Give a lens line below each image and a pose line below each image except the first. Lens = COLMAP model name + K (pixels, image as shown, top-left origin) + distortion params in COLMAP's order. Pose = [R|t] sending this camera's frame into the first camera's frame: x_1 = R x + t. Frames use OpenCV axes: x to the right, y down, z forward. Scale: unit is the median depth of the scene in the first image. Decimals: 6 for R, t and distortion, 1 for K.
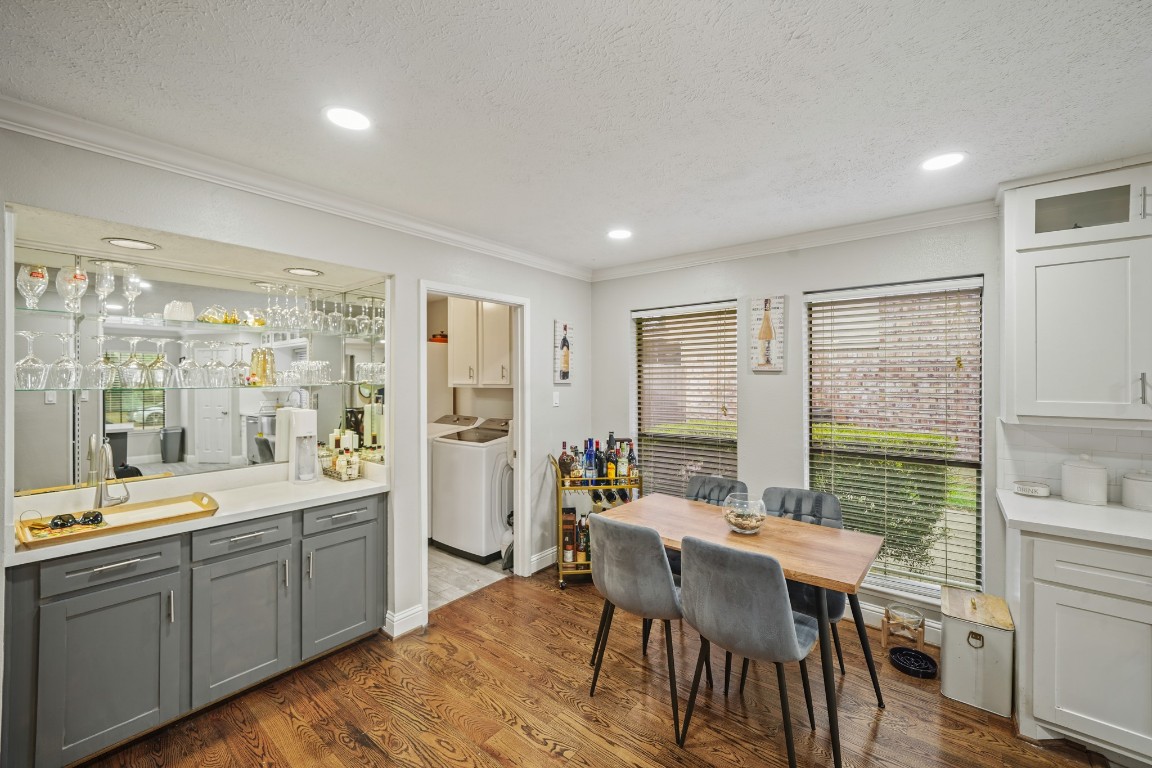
lens RADIAL K [[465.1, 0, 579.0], [0, 465.1, 381.2], [0, 0, 1]] dist [0.002265, 0.001296]
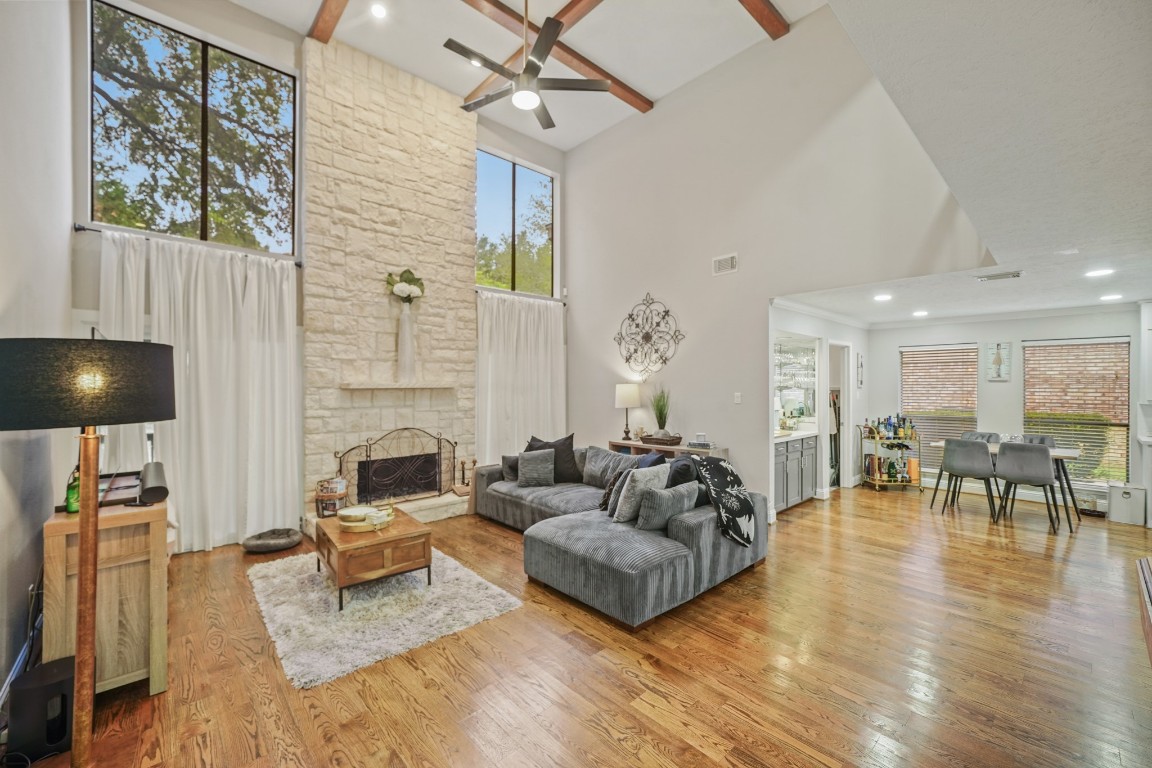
lens RADIAL K [[465.1, 0, 575.3], [0, 465.1, 384.6], [0, 0, 1]] dist [0.002265, 0.001296]
pose [[0.988185, -0.001802, -0.153257, -0.971276], [0.001996, 0.999997, 0.001110, -0.010609], [0.153255, -0.001403, 0.988186, -1.112216]]
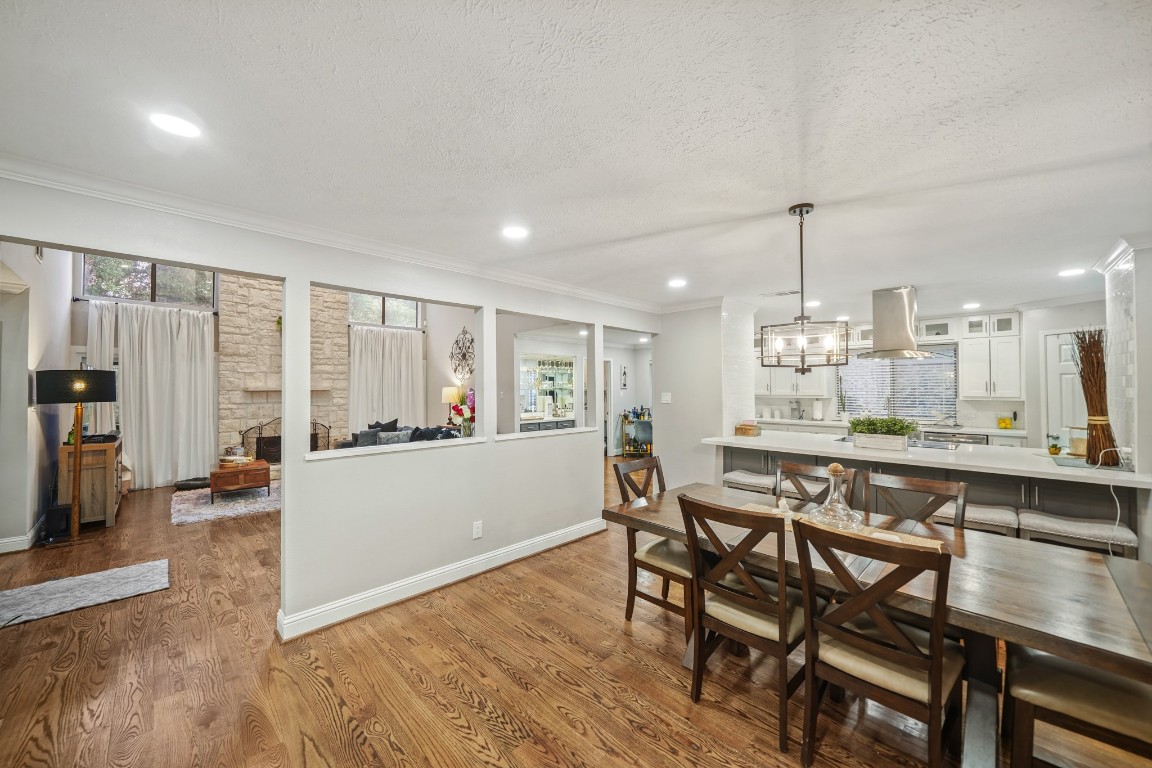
lens RADIAL K [[440.6, 0, 574.4], [0, 440.6, 380.6], [0, 0, 1]] dist [-0.002226, 0.000130]
pose [[0.993029, -0.009907, -0.117450, -0.022782], [0.007901, 0.999815, -0.017532, 0.002120], [0.117602, 0.016482, 0.992924, -1.768453]]
